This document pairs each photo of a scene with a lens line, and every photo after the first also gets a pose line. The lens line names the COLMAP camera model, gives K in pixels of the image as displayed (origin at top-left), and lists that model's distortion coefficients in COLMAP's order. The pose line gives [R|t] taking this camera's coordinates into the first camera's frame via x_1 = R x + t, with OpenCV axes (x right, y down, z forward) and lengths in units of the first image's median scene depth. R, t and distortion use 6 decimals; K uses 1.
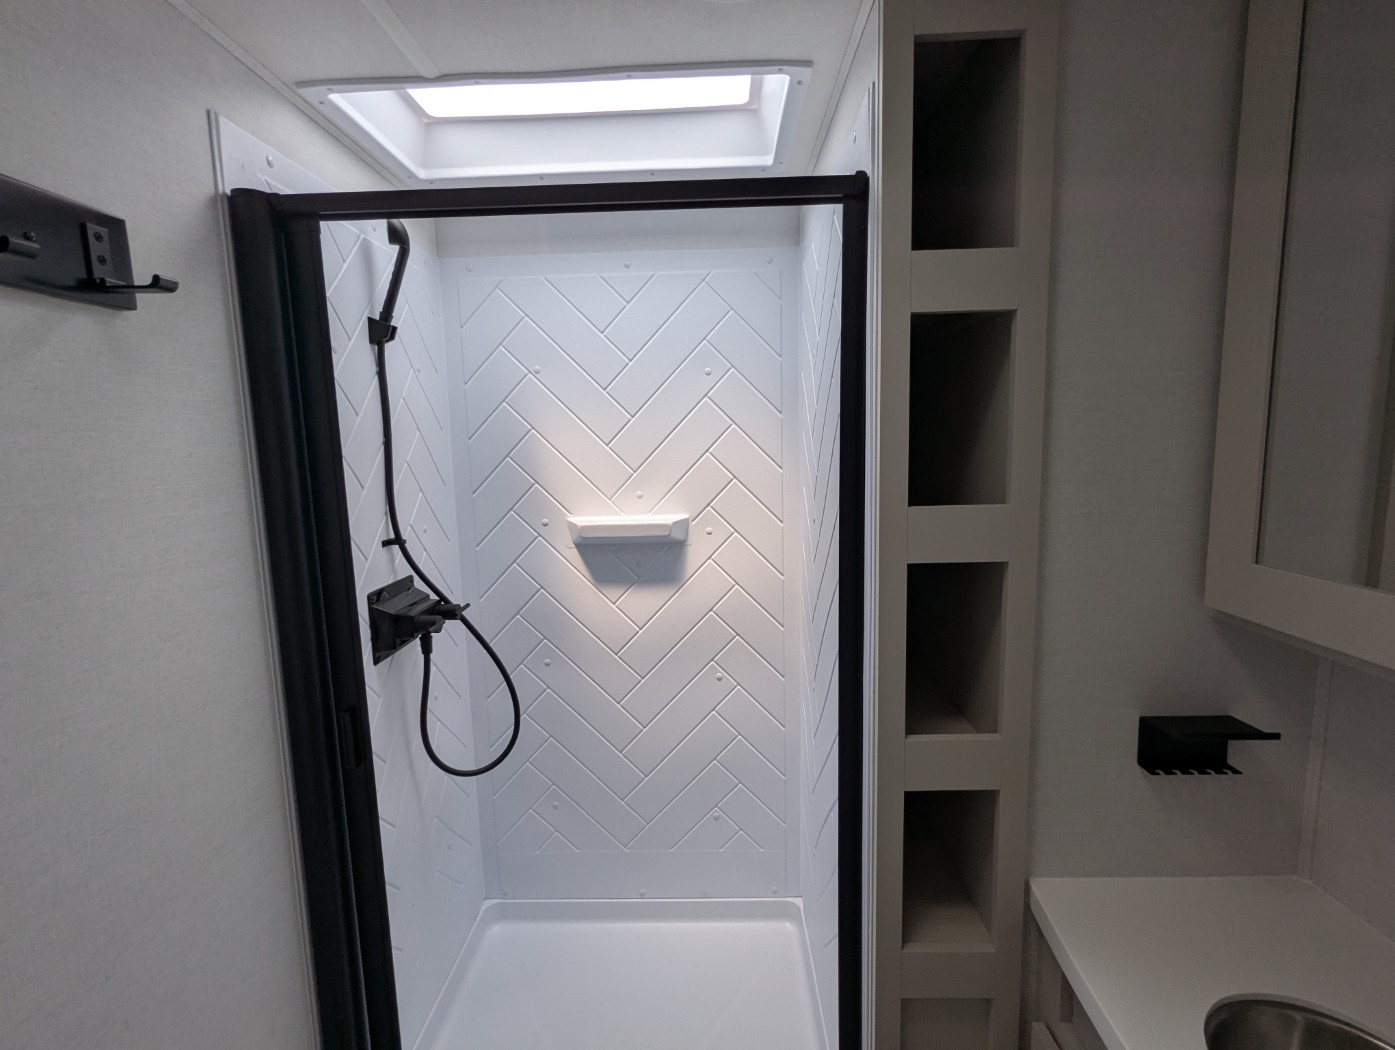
lens RADIAL K [[662.8, 0, 694.7], [0, 662.8, 529.4], [0, 0, 1]] dist [-0.002856, 0.001856]
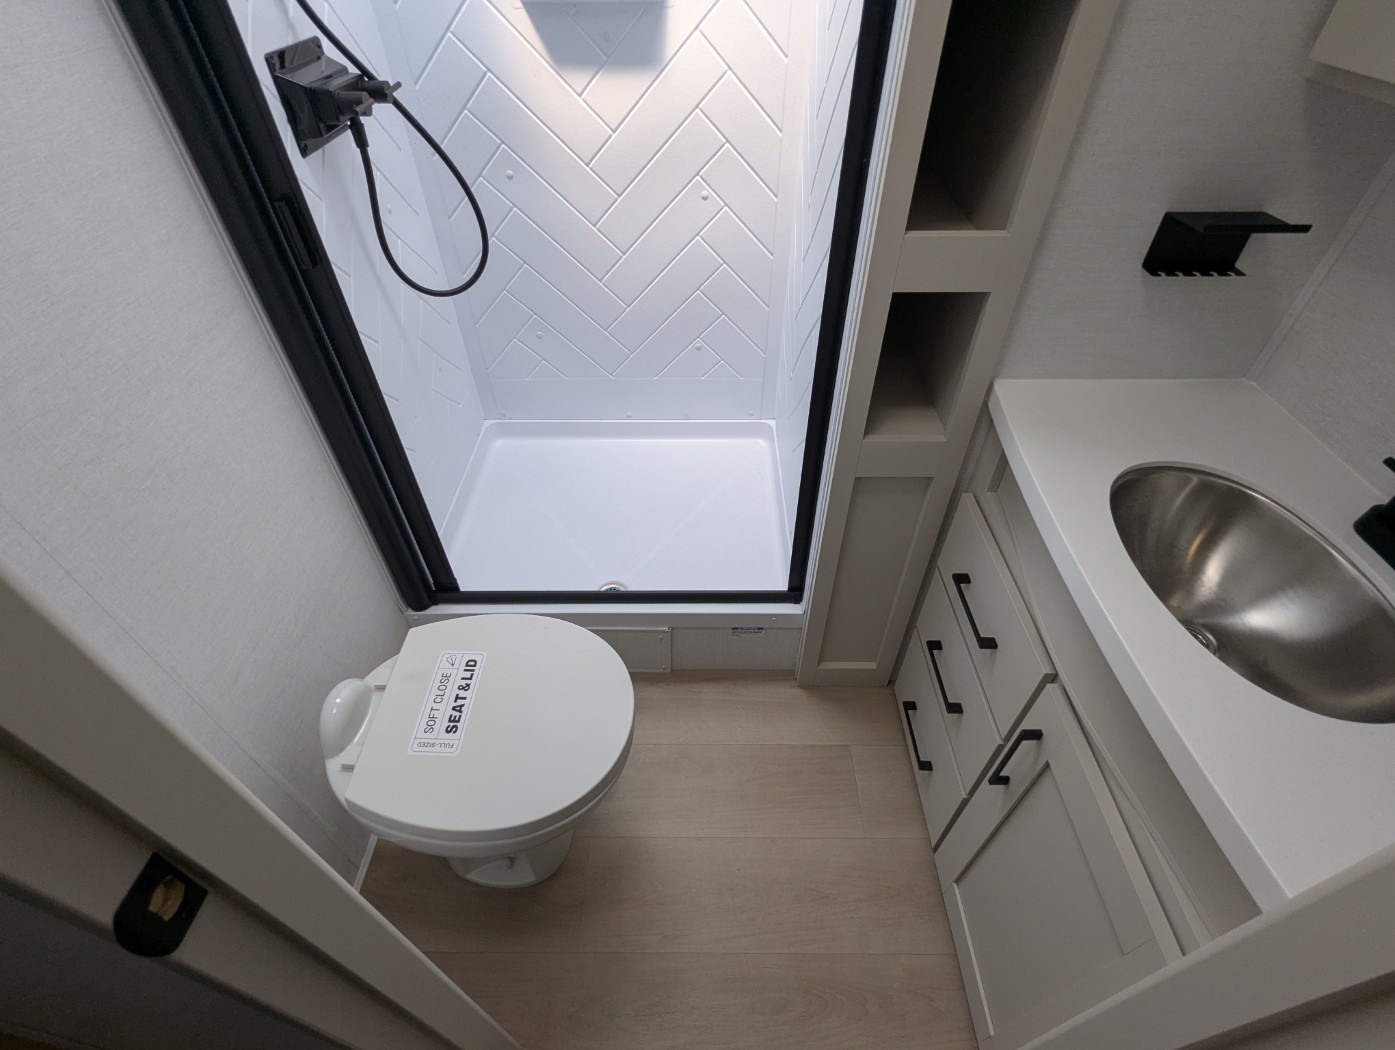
lens RADIAL K [[662.8, 0, 695.6], [0, 662.8, 525.0], [0, 0, 1]] dist [-0.002856, 0.001856]
pose [[0.999660, 0.001391, 0.026041, 0.003317], [-0.016499, 0.807060, 0.590238, 0.098231], [-0.020195, -0.590467, 0.806809, 0.023252]]
